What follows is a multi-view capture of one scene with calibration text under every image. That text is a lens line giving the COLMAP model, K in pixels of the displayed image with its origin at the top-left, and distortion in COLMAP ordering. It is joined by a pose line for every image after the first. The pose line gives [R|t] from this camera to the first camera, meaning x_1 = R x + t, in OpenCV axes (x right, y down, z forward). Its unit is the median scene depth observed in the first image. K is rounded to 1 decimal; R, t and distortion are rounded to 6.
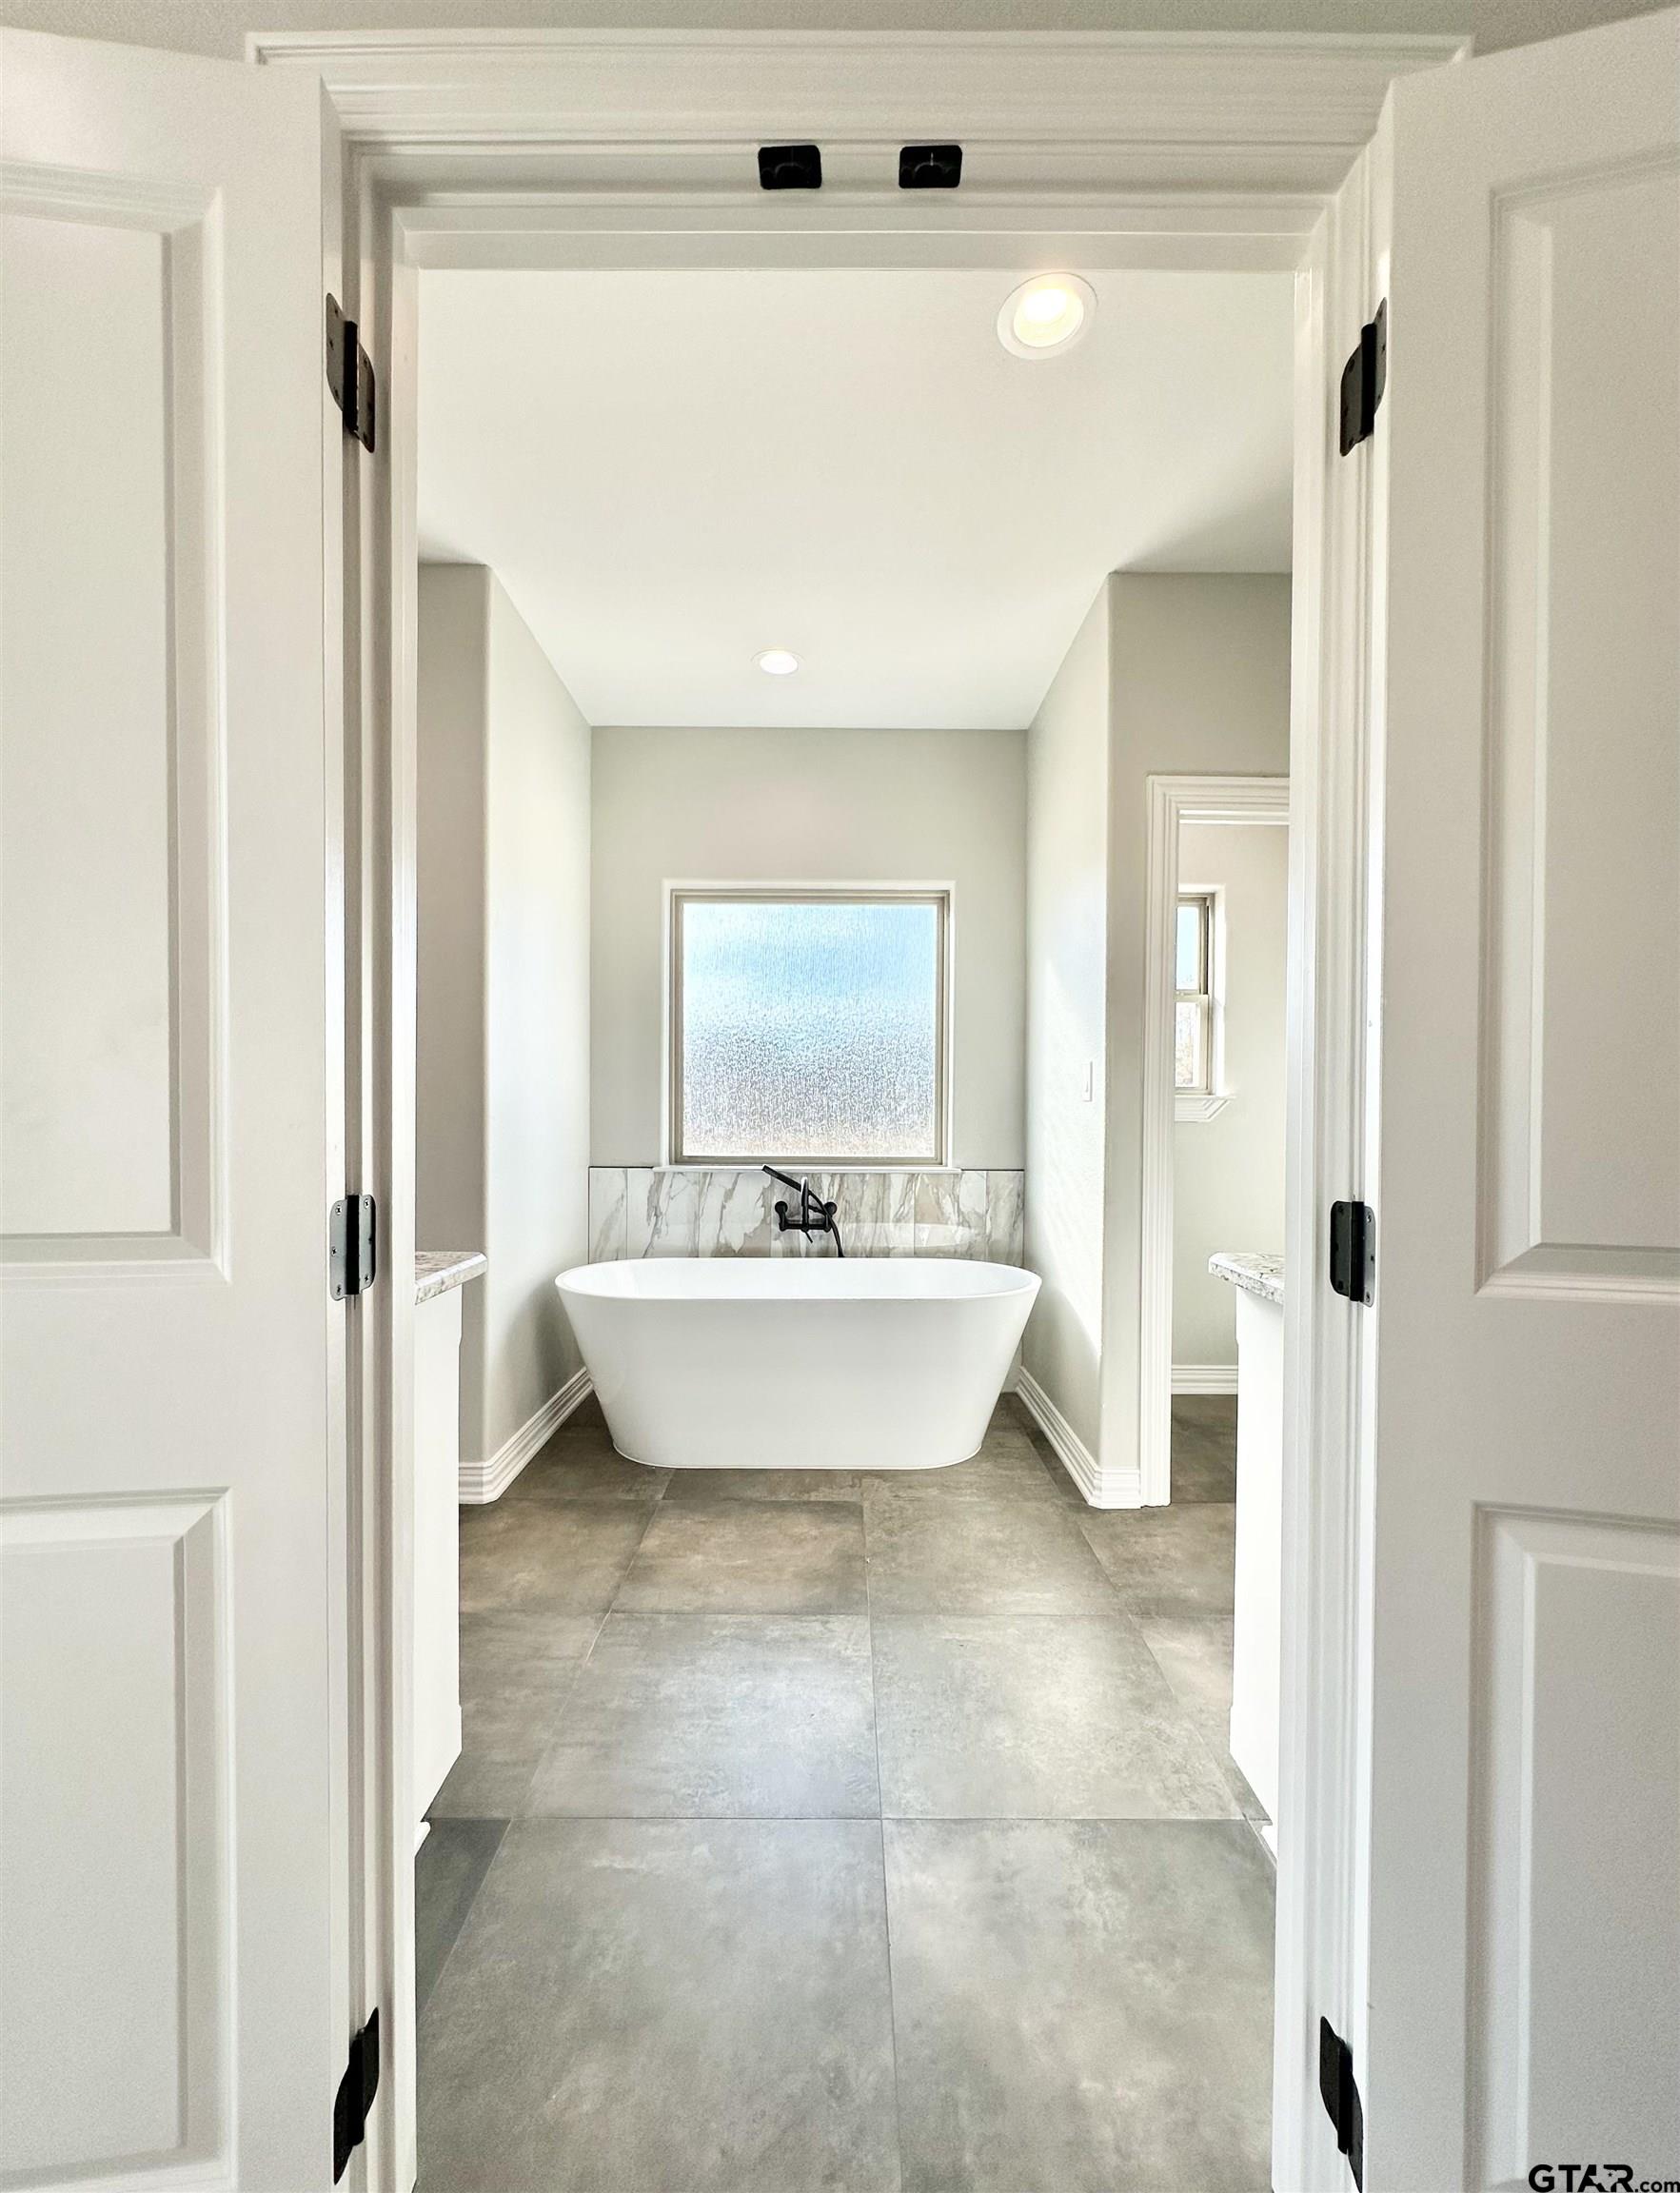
lens RADIAL K [[902.0, 0, 846.5], [0, 902.0, 1116.2], [0, 0, 1]] dist [-0.008607, 0.000166]
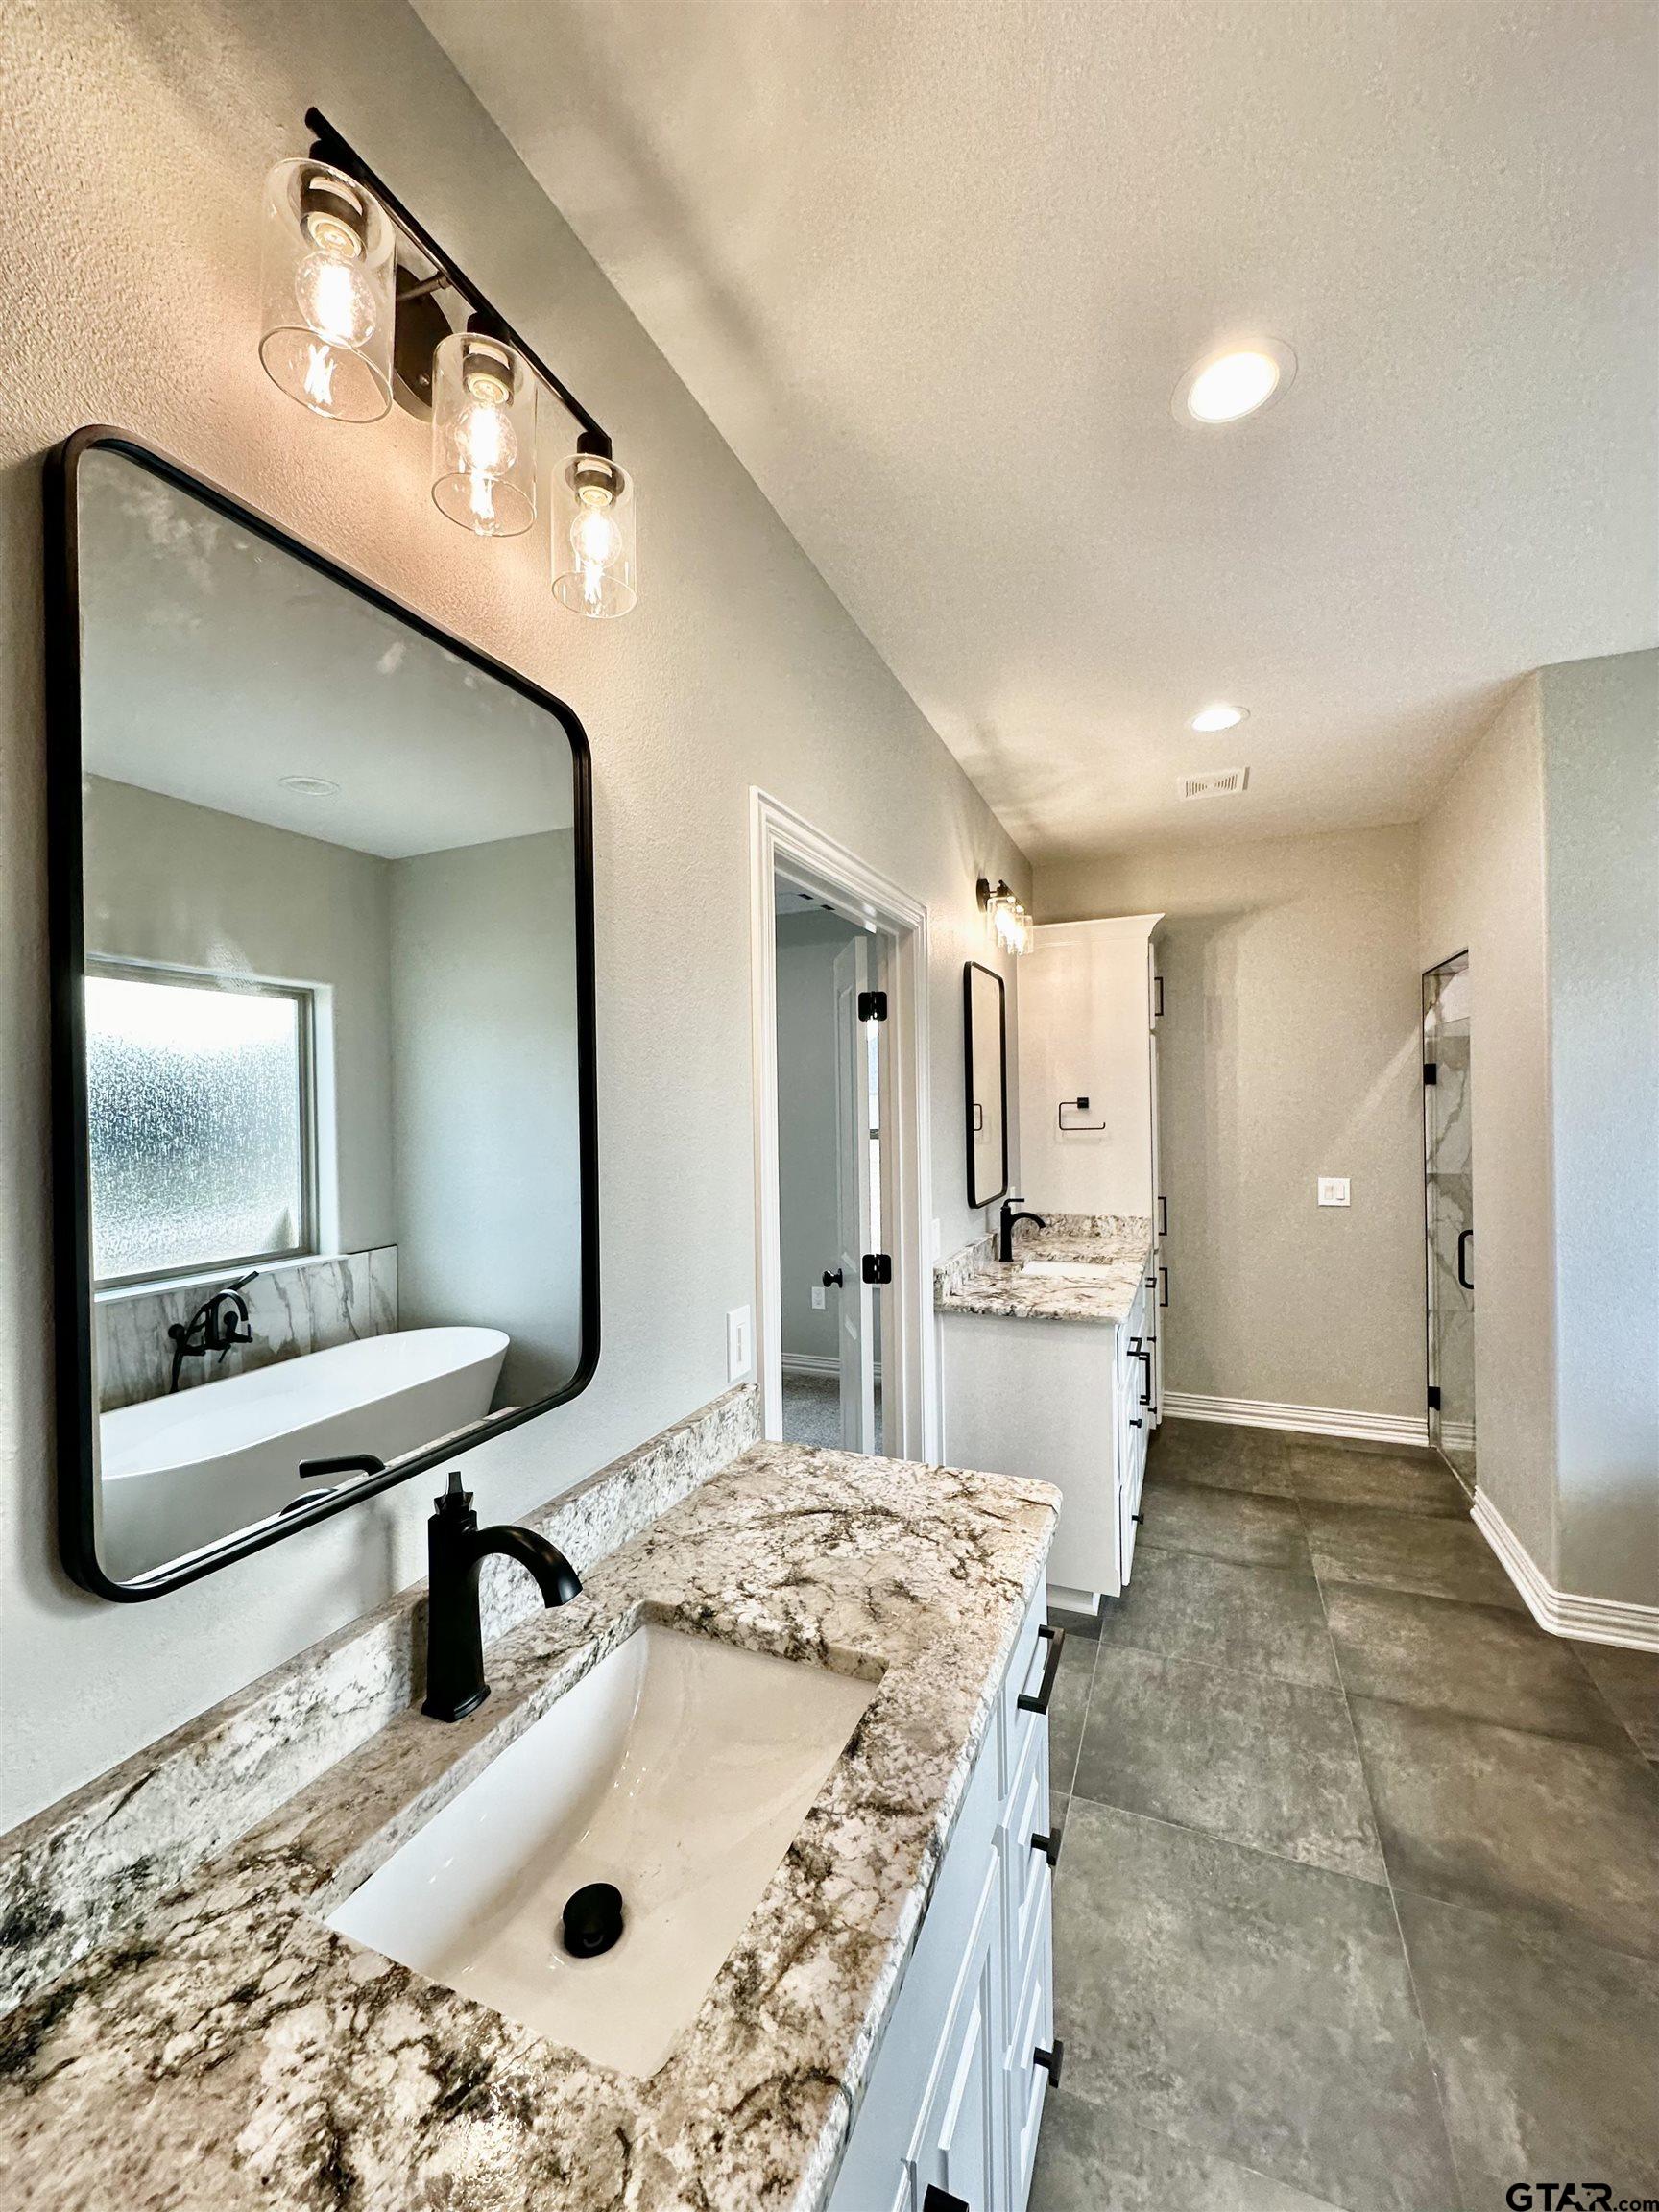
lens RADIAL K [[883.7, 0, 826.4], [0, 883.7, 1102.7], [0, 0, 1]] dist [-0.002523, 0.000658]
pose [[-0.399828, -0.005613, -0.916573, 0.565845], [0.002792, 0.999969, -0.007342, -0.097250], [0.916586, -0.005495, -0.399800, 0.486254]]
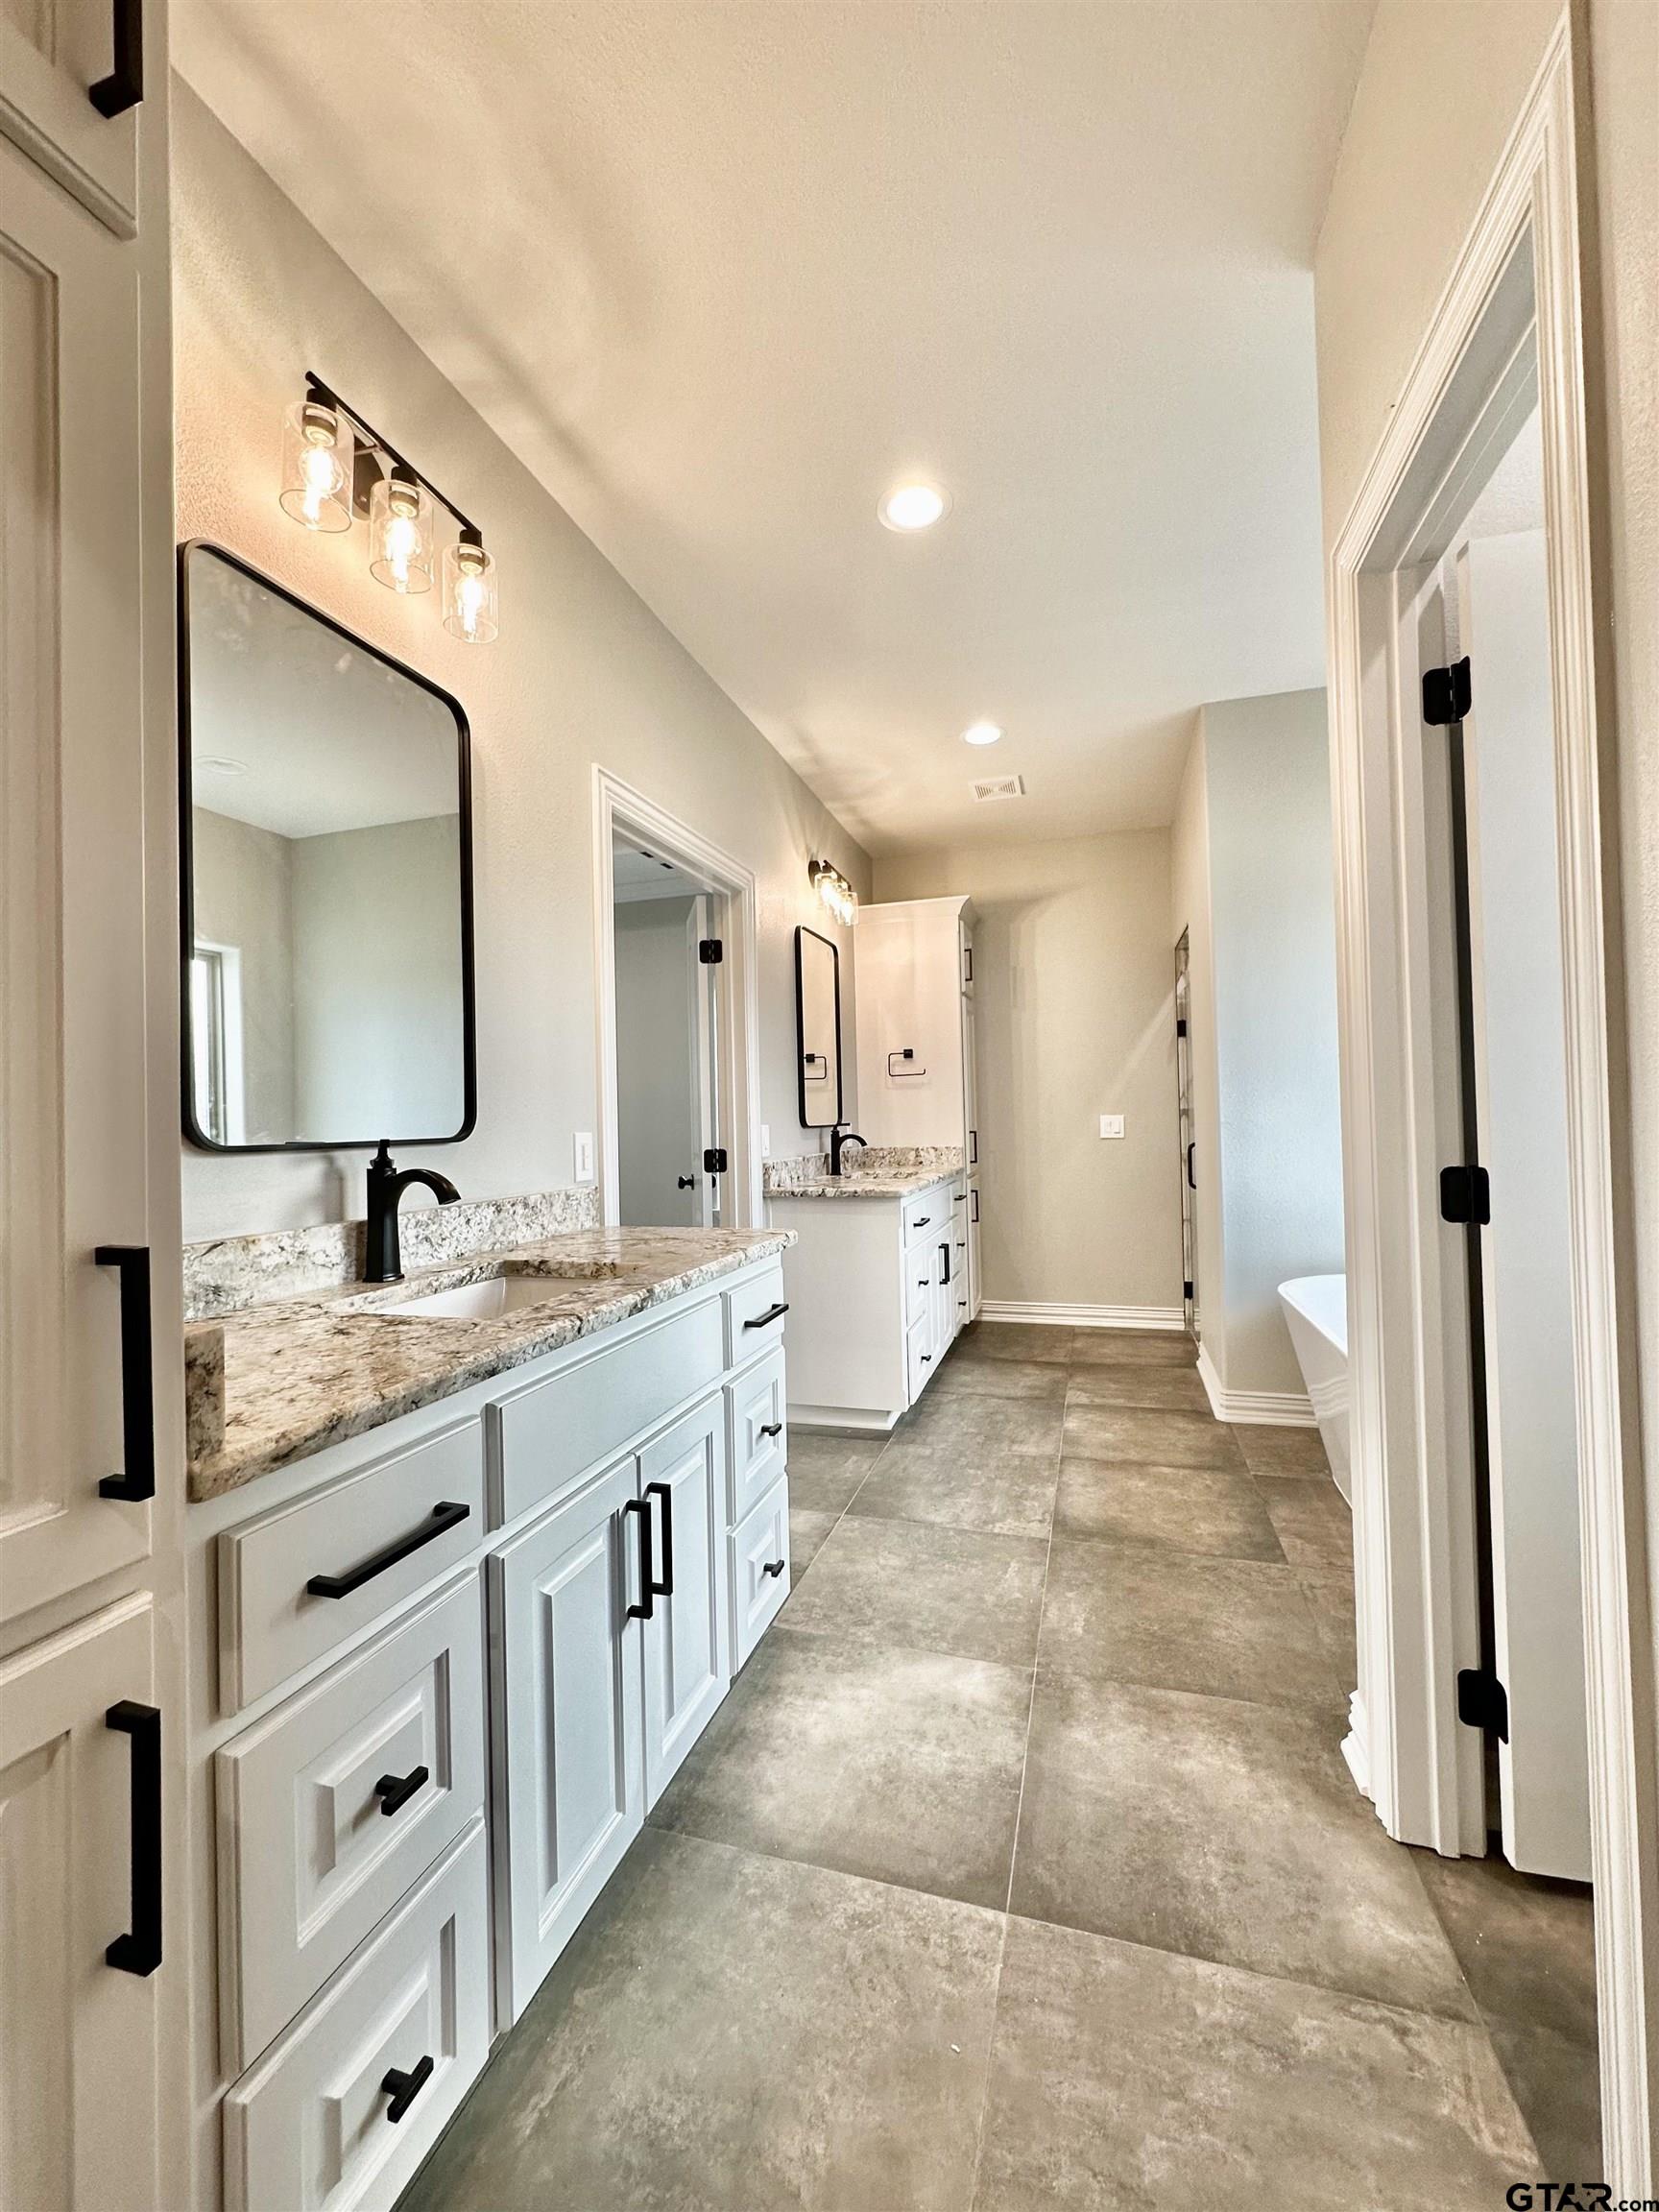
lens RADIAL K [[883.7, 0, 825.2], [0, 883.7, 1102.6], [0, 0, 1]] dist [-0.002523, 0.000658]
pose [[-0.303403, -0.019416, -0.952665, 0.715381], [0.011860, 0.999638, -0.024151, -0.001689], [0.952789, -0.018626, -0.303063, 0.617859]]
